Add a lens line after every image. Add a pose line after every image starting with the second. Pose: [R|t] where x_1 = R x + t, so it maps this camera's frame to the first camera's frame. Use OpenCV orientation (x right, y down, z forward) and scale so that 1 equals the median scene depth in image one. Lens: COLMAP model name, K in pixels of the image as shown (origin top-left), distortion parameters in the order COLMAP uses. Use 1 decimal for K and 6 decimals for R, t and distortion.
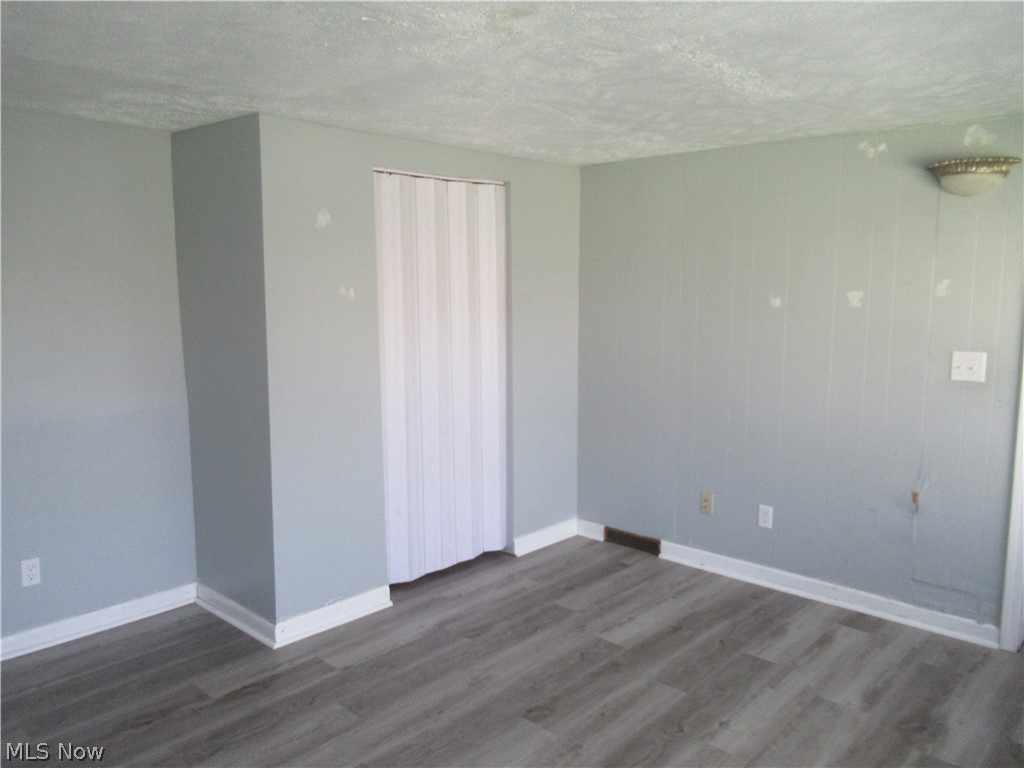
lens RADIAL K [[765.4, 0, 512.9], [0, 765.4, 385.7], [0, 0, 1]] dist [-0.012444, 0.007054]
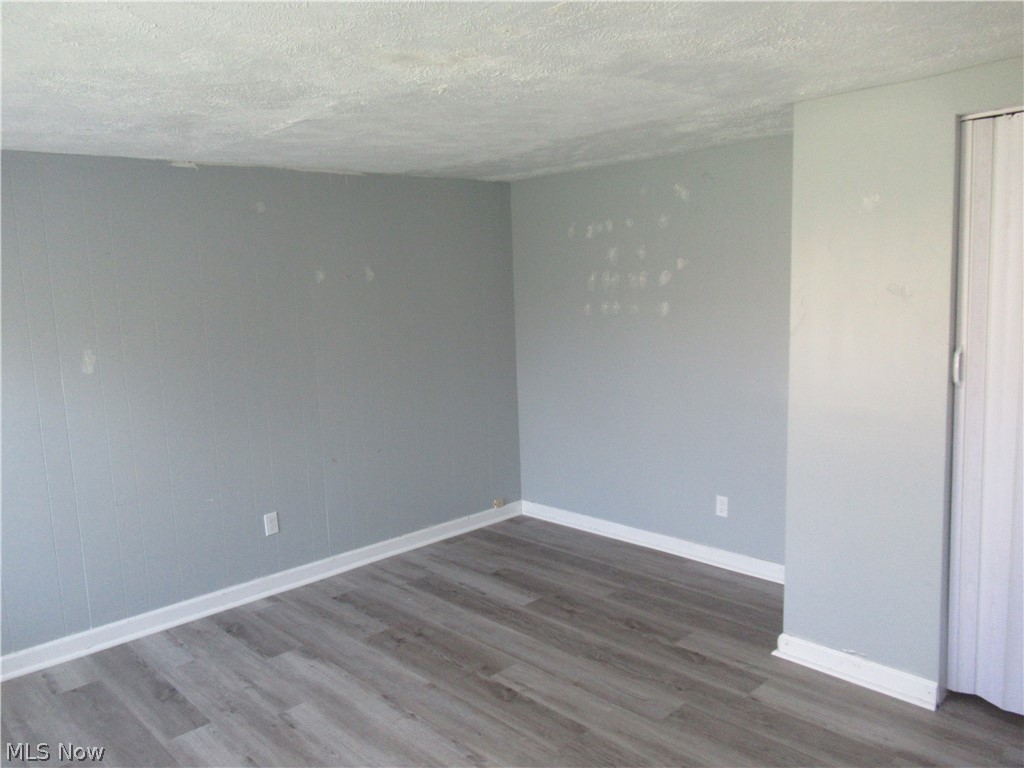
lens RADIAL K [[765.4, 0, 512.9], [0, 765.4, 385.7], [0, 0, 1]] dist [-0.012444, 0.007054]
pose [[-0.018942, 0.139424, -0.990052, 0.640490], [-0.113919, 0.983480, 0.140678, -0.095115], [0.993309, 0.115450, -0.002746, 0.671824]]
